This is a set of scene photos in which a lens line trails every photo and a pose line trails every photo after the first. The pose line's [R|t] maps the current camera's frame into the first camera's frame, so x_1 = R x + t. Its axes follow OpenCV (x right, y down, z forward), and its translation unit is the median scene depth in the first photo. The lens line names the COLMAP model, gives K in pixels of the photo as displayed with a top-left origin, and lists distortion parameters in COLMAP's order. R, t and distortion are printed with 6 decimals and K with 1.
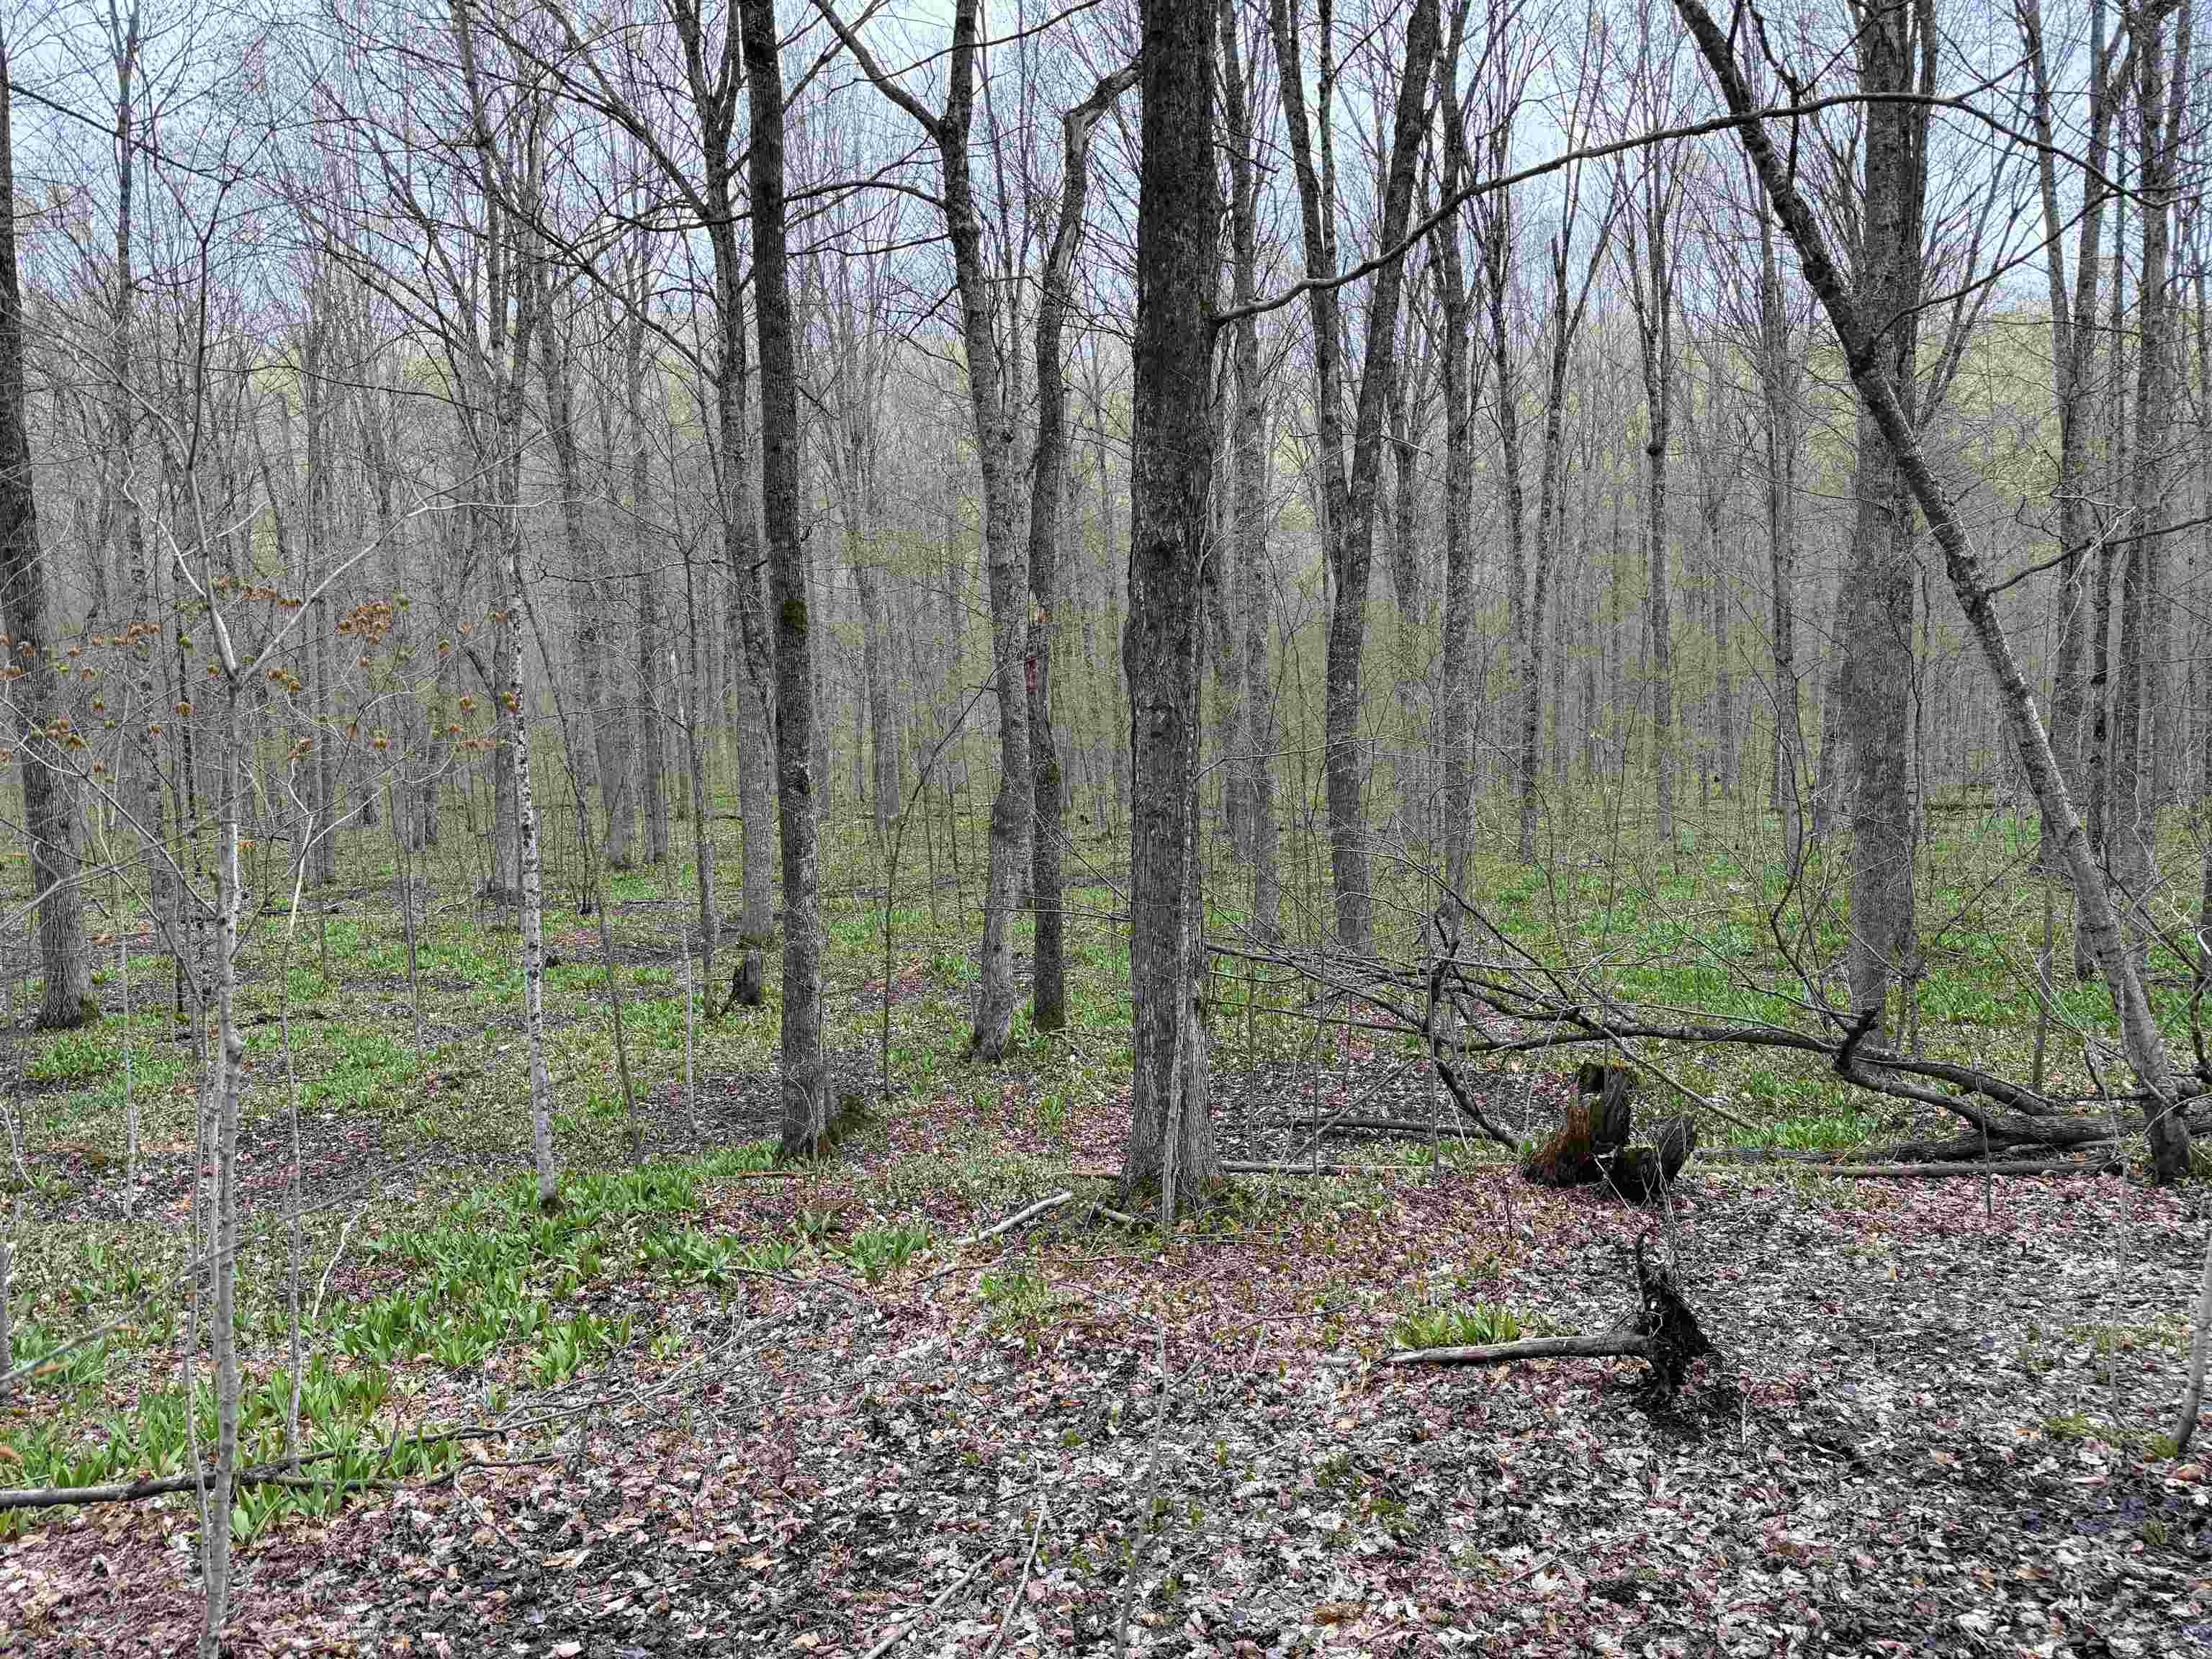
lens RADIAL K [[1559.3, 0, 1110.1], [0, 1559.3, 828.6], [0, 0, 1]] dist [0.010490, -0.011884]
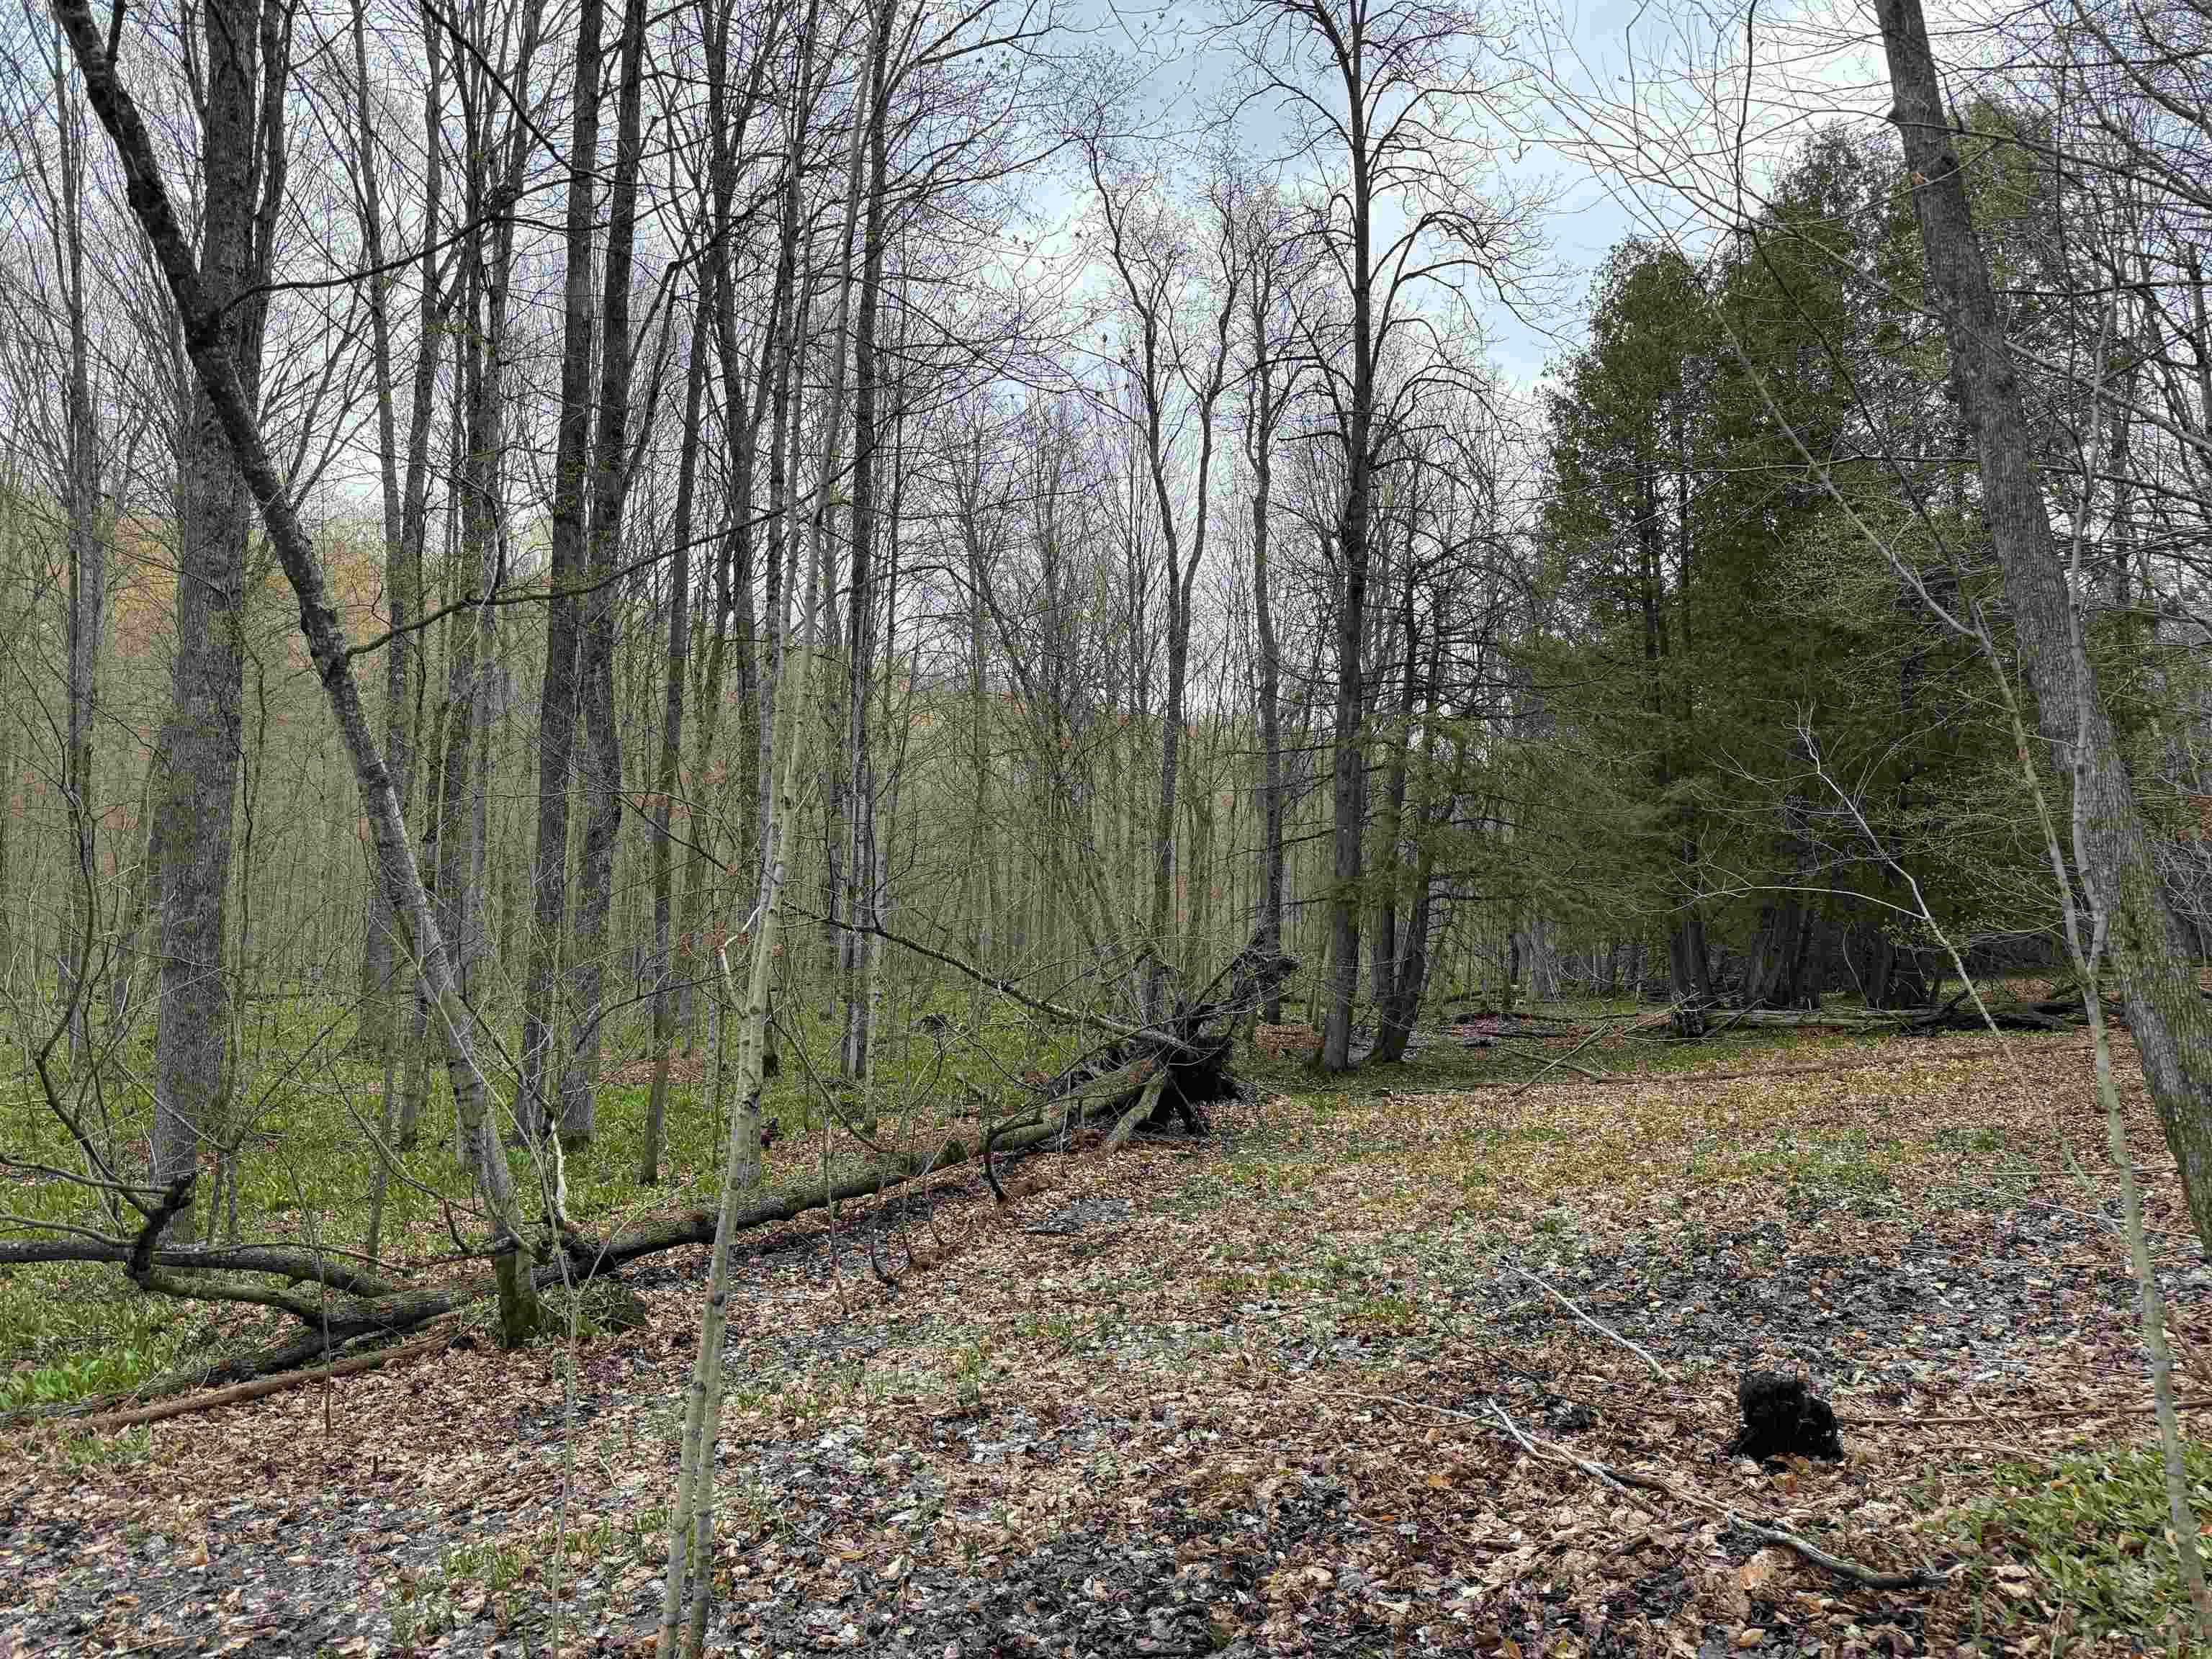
lens RADIAL K [[1559.3, 0, 1110.3], [0, 1559.3, 833.8], [0, 0, 1]] dist [0.010490, -0.011884]
pose [[0.548367, 0.078323, 0.832562, 0.097591], [0.027718, 0.993355, -0.111706, 0.046028], [-0.835778, 0.084333, 0.542552, 0.214142]]
